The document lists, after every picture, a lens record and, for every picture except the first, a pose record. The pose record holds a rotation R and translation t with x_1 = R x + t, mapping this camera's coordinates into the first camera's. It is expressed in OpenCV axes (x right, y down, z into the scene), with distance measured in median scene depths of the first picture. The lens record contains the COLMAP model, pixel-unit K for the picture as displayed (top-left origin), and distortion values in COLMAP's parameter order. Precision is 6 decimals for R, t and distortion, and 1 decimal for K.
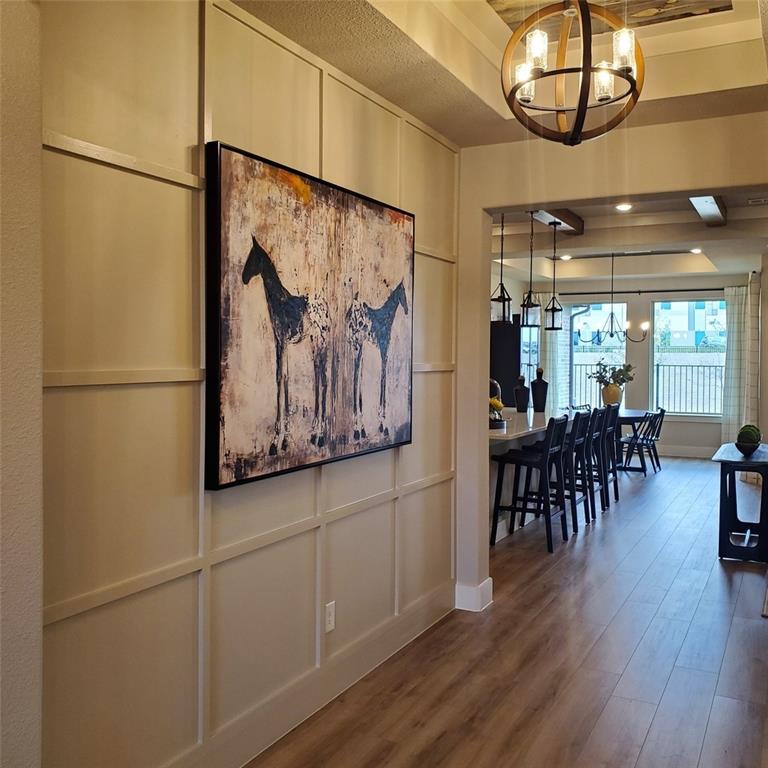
lens RADIAL K [[814.0, 0, 388.8], [0, 814.0, 386.1], [0, 0, 1]] dist [0.028597, 0.000000]
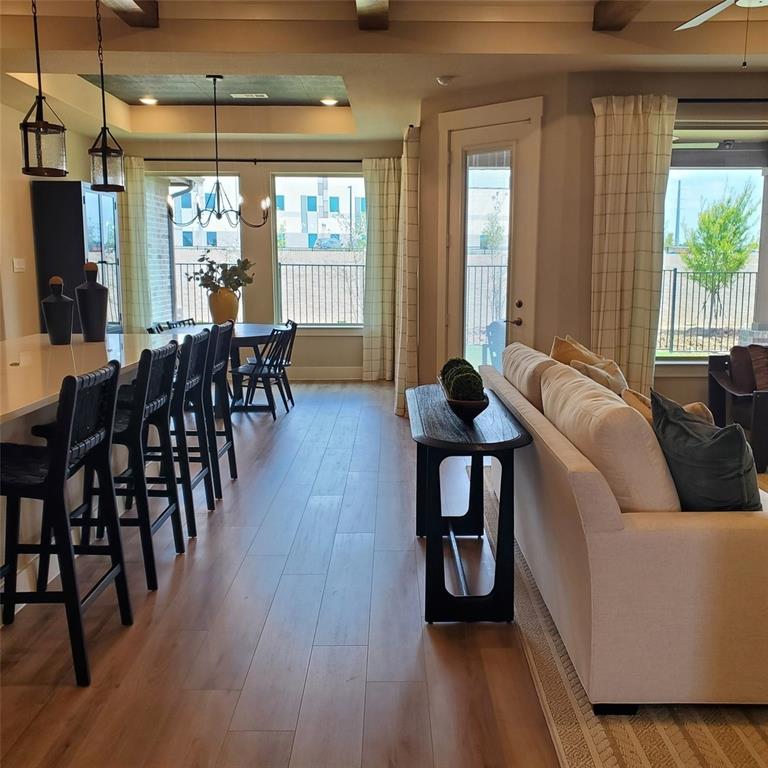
lens RADIAL K [[814.0, 0, 399.1], [0, 814.0, 381.8], [0, 0, 1]] dist [0.028597, 0.000000]
pose [[0.891950, -0.068700, 0.446884, 0.093316], [0.018039, 0.993009, 0.116652, -0.001868], [-0.451774, -0.095987, 0.886954, 0.315195]]
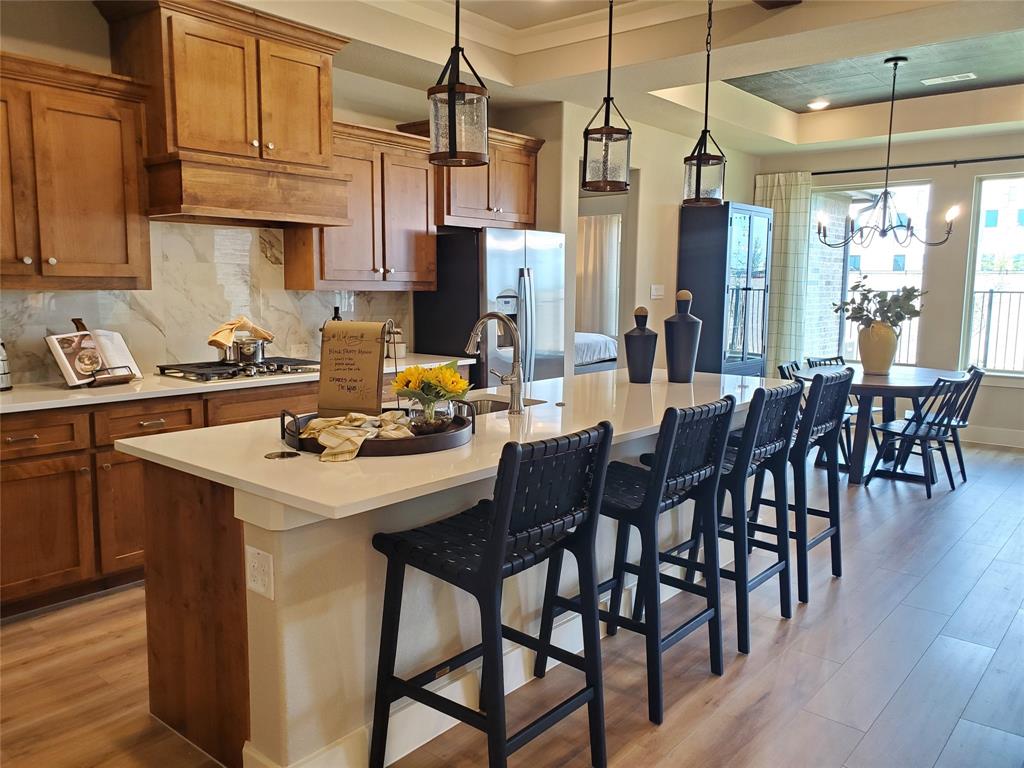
lens RADIAL K [[799.0, 0, 513.2], [0, 799.0, 380.9], [0, 0, 1]] dist [0.091996, -0.074841]
pose [[0.973701, 0.035490, -0.225047, 0.158273], [-0.016111, 0.996046, 0.087367, -0.007417], [0.227258, -0.081444, 0.970423, 0.405288]]
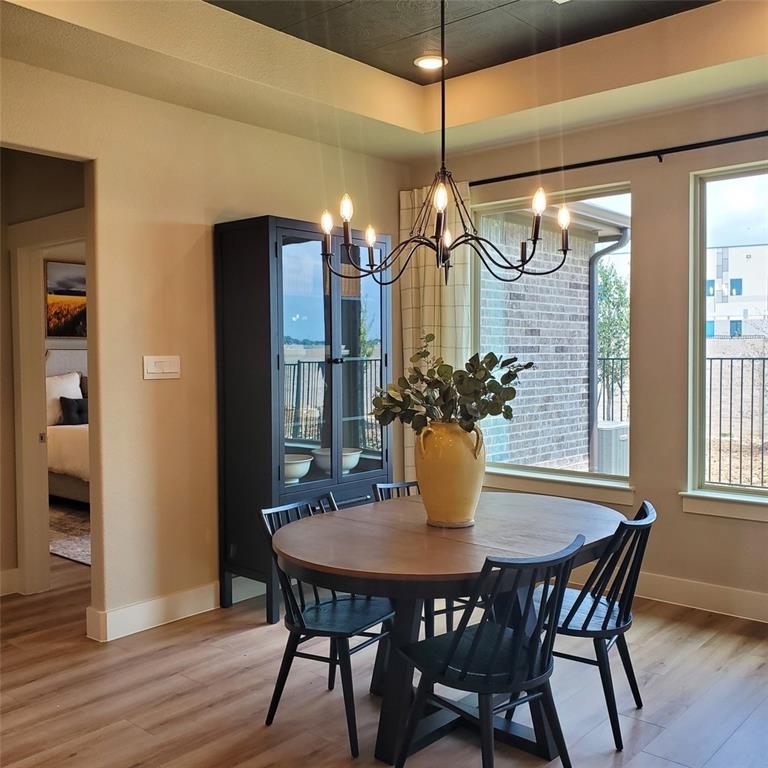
lens RADIAL K [[814.0, 0, 385.3], [0, 814.0, 383.6], [0, 0, 1]] dist [0.028597, 0.000000]
pose [[0.968799, -0.000593, -0.247846, 0.322138], [0.000844, 0.999999, 0.000905, -0.016753], [0.247846, -0.001086, 0.968799, 0.717147]]
